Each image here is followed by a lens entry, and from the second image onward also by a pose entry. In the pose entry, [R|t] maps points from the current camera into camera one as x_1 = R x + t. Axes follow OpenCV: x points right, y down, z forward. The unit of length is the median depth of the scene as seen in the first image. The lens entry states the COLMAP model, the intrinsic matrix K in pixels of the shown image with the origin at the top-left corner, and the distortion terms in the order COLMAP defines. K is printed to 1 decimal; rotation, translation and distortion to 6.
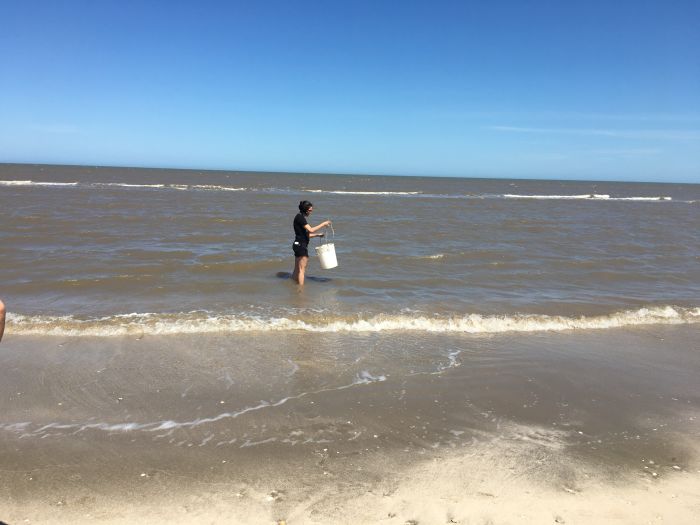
lens RADIAL K [[599.4, 0, 348.8], [0, 599.4, 262.0], [0, 0, 1]] dist [0.057860, -0.089136]
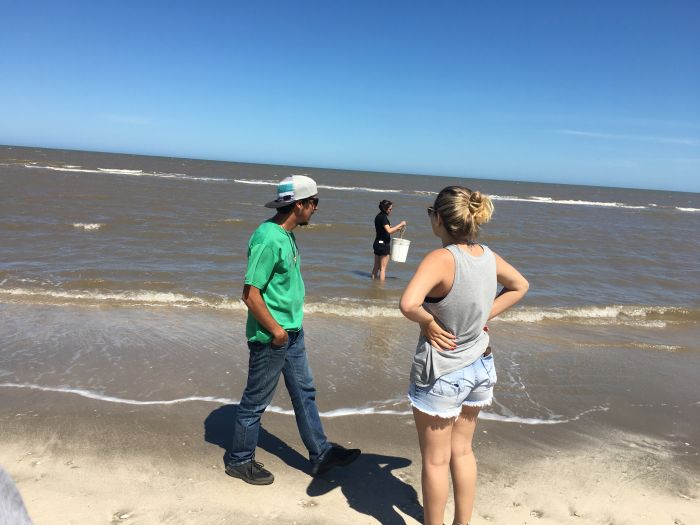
lens RADIAL K [[599.4, 0, 346.5], [0, 599.4, 261.0], [0, 0, 1]] dist [0.057860, -0.089136]
pose [[0.994465, 0.053787, -0.090259, -0.130533], [-0.053550, 0.998552, 0.005051, -0.003235], [0.090400, -0.000190, 0.995905, -0.085816]]
